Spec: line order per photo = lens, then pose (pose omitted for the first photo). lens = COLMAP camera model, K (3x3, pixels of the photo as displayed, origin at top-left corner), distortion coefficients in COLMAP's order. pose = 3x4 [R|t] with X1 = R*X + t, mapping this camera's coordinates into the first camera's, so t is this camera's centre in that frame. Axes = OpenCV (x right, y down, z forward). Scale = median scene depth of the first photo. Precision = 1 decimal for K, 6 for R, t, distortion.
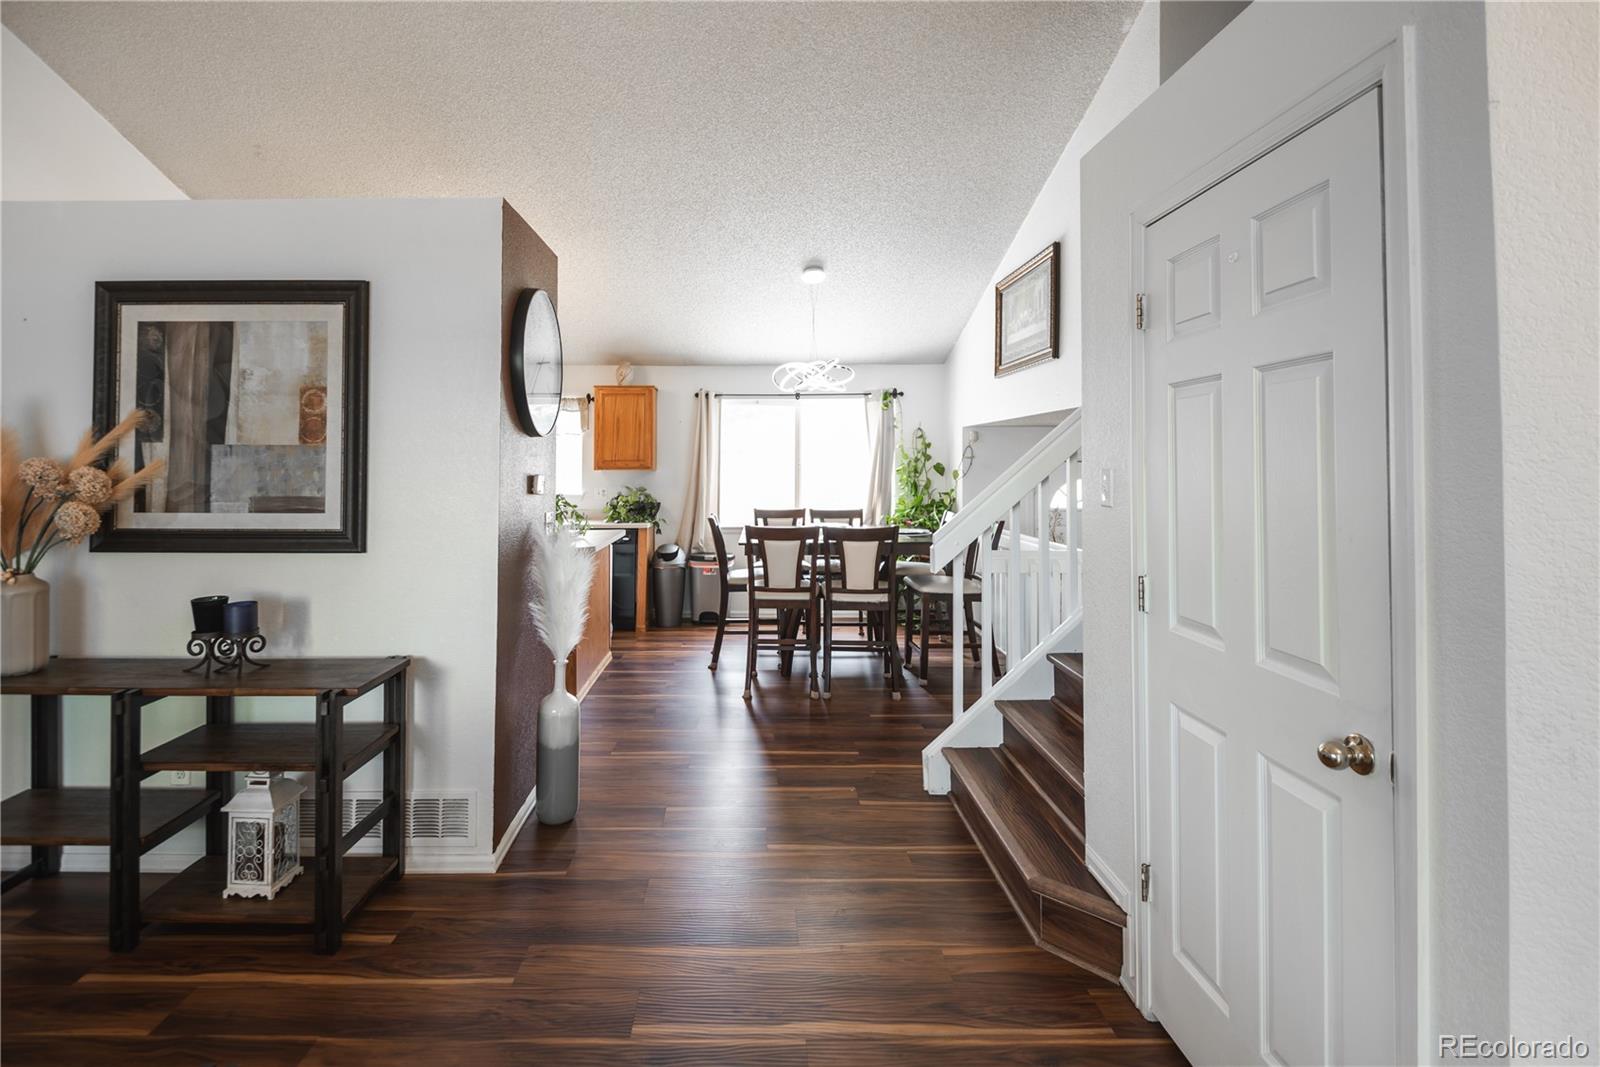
lens RADIAL K [[754.1, 0, 730.9], [0, 754.1, 438.0], [0, 0, 1]] dist [0.018701, -0.019910]
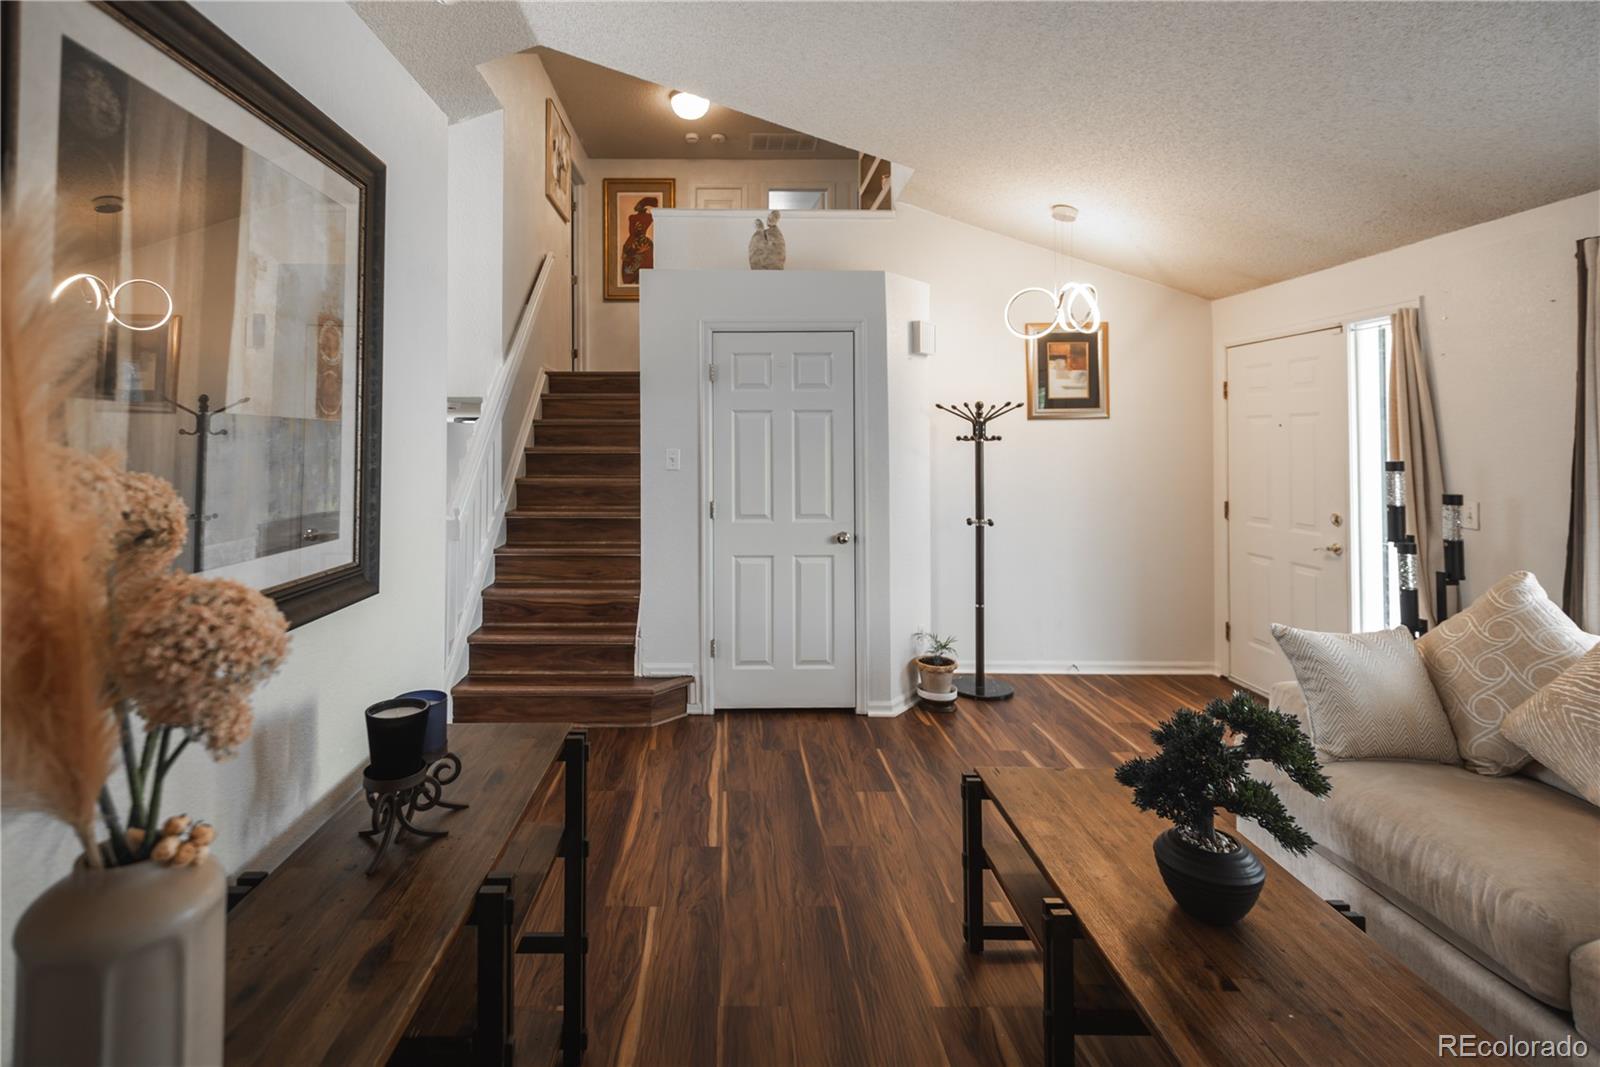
lens RADIAL K [[764.0, 0, 733.9], [0, 764.0, 433.5], [0, 0, 1]] dist [0.024051, -0.015971]
pose [[-0.011762, 0.015927, 0.999804, -1.061089], [-0.026488, 0.999517, -0.016234, 0.019111], [-0.999580, -0.026674, -0.011335, 0.667476]]
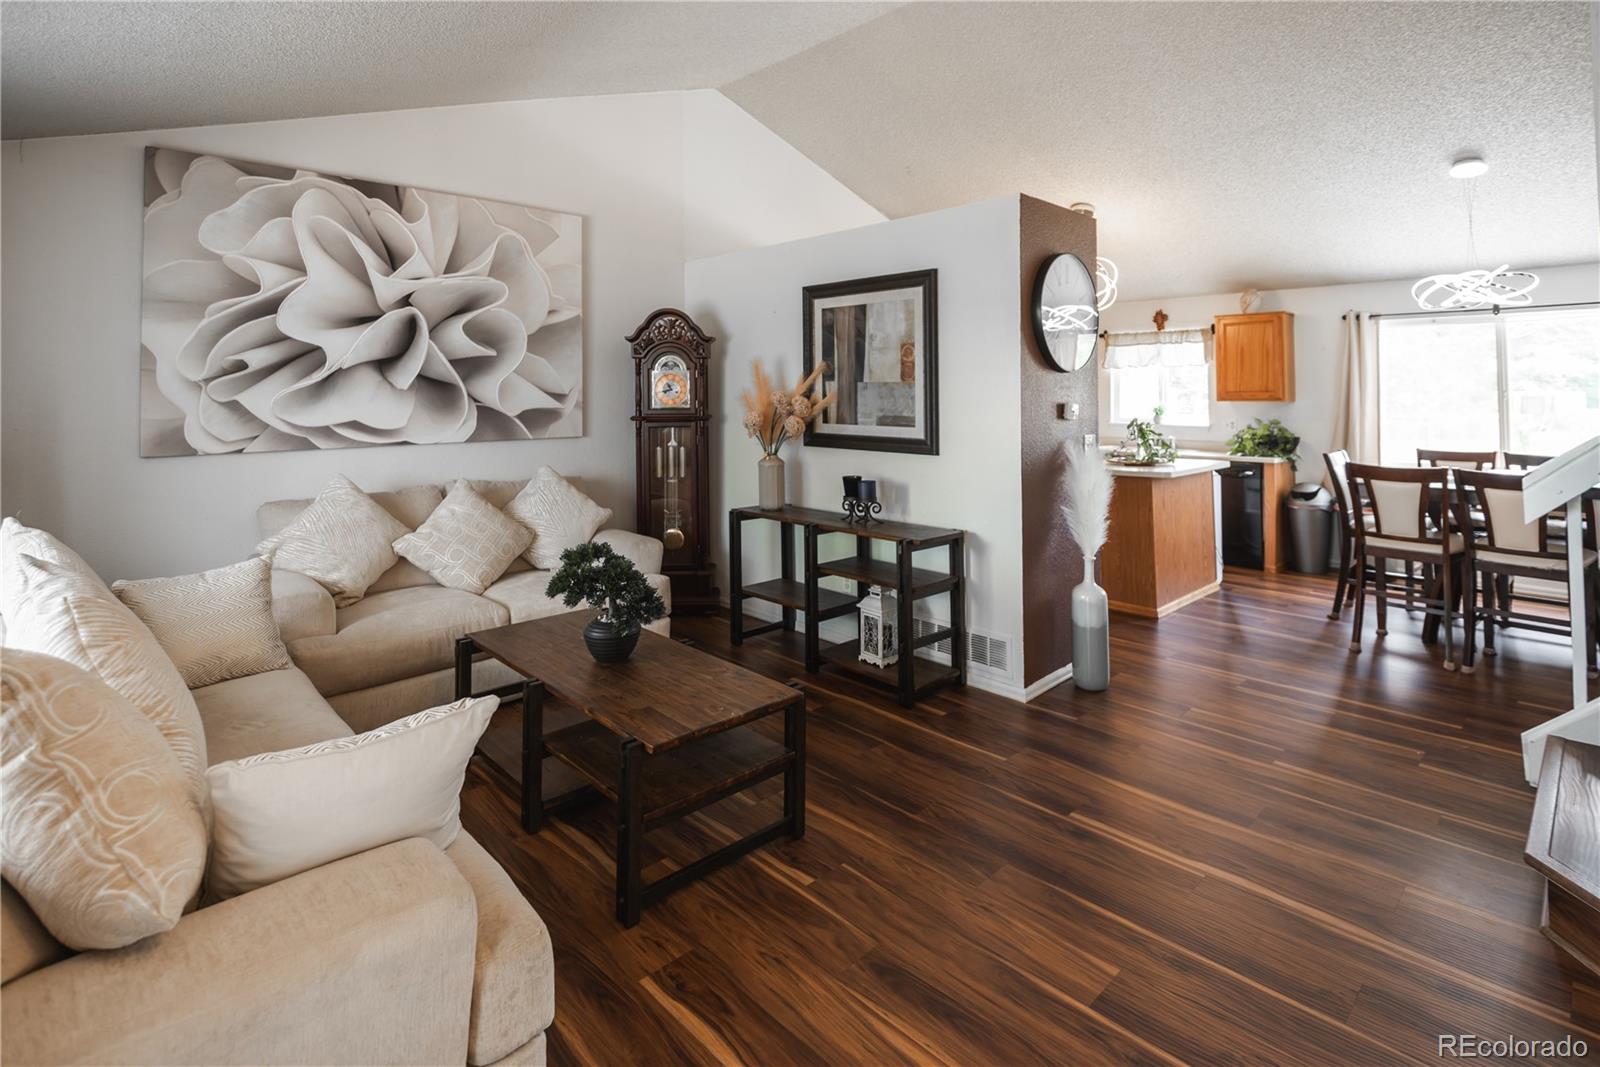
lens RADIAL K [[760.0, 0, 806.6], [0, 760.0, 361.6], [0, 0, 1]] dist [-0.019055, 0.000371]
pose [[0.705123, -0.028359, -0.708518, 0.352451], [0.021715, 0.999595, -0.018399, -0.007087], [0.708752, -0.002411, 0.705453, -0.192646]]
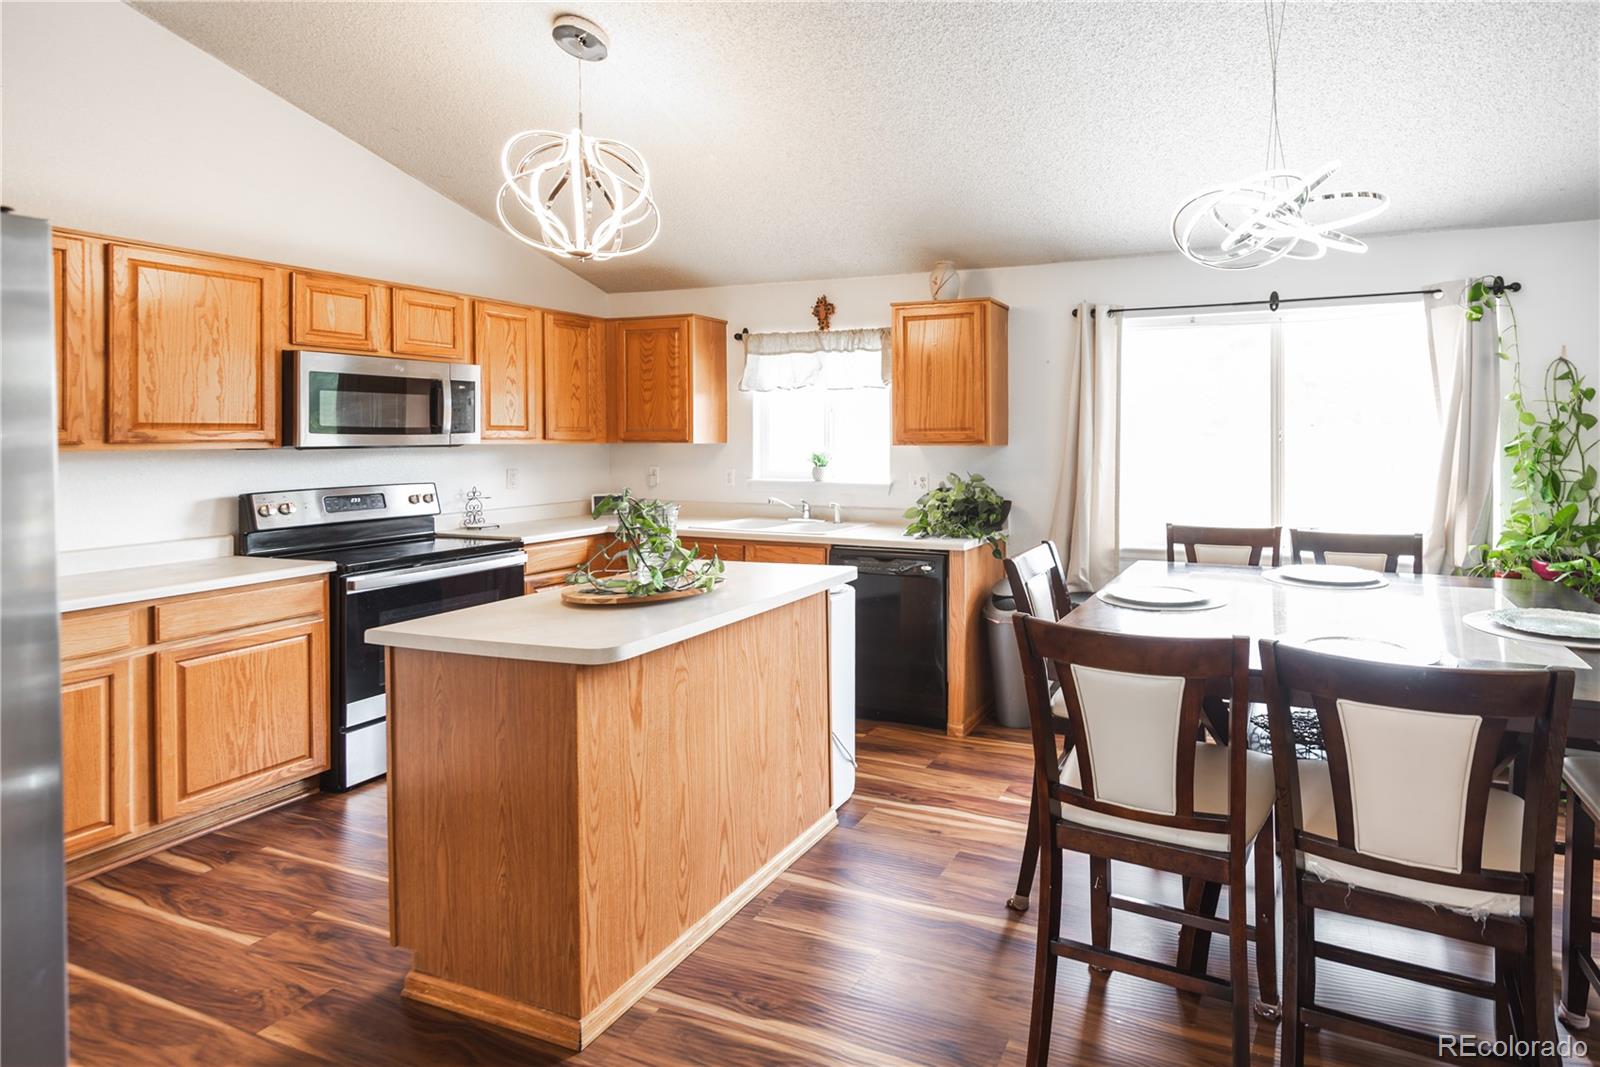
lens RADIAL K [[771.4, 0, 949.6], [0, 771.4, 437.8], [0, 0, 1]] dist [0.024789, -0.000734]
pose [[0.933038, 0.001324, -0.359776, 0.194309], [0.010965, 0.999424, 0.032115, 0.043824], [0.359611, -0.033910, 0.932486, 1.120908]]
